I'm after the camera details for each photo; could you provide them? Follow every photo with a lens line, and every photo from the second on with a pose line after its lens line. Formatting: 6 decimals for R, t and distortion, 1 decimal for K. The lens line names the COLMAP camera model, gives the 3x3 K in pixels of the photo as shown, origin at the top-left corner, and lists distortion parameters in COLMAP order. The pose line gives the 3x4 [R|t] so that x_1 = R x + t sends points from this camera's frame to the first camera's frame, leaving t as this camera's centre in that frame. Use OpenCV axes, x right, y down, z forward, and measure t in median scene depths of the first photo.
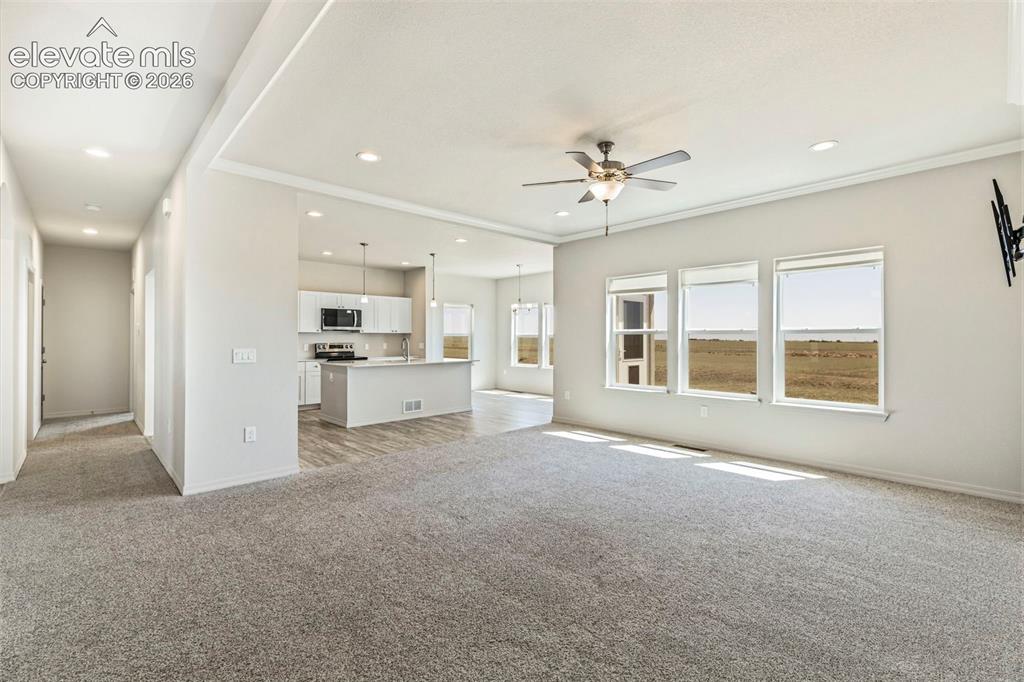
lens RADIAL K [[456.2, 0, 512.0], [0, 456.2, 336.7], [0, 0, 1]] dist [0.003602, 0.000208]
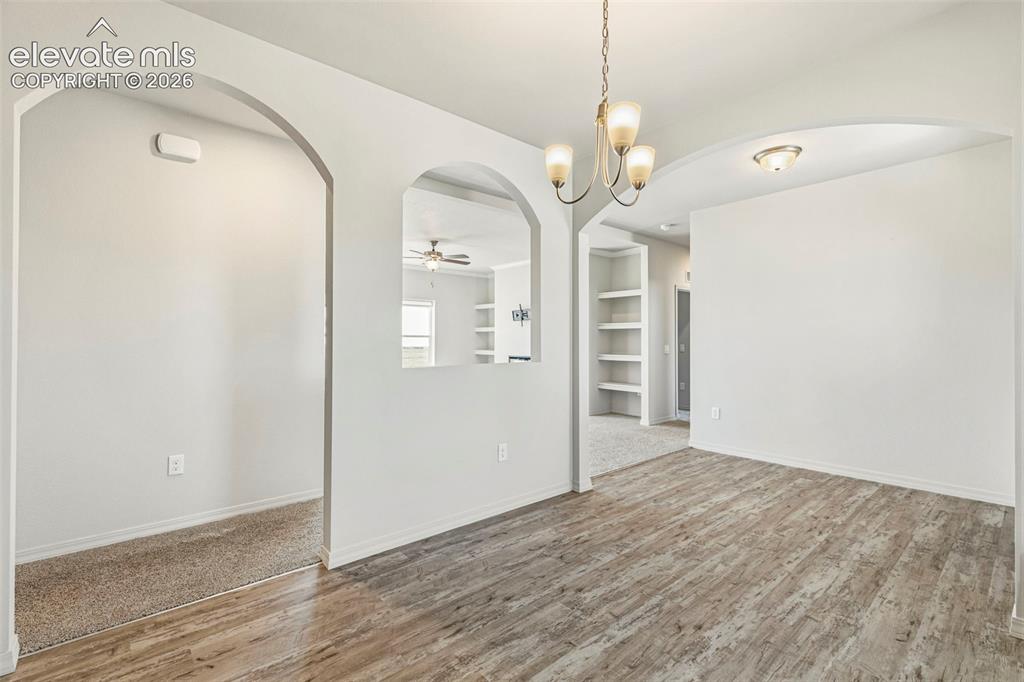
lens RADIAL K [[456.2, 0, 512.0], [0, 456.2, 336.7], [0, 0, 1]] dist [0.003602, 0.000208]
pose [[0.043245, 0.008186, 0.999031, -0.685415], [-0.006125, 0.999950, -0.007928, 0.001883], [-0.999046, -0.005776, 0.043293, 0.224819]]
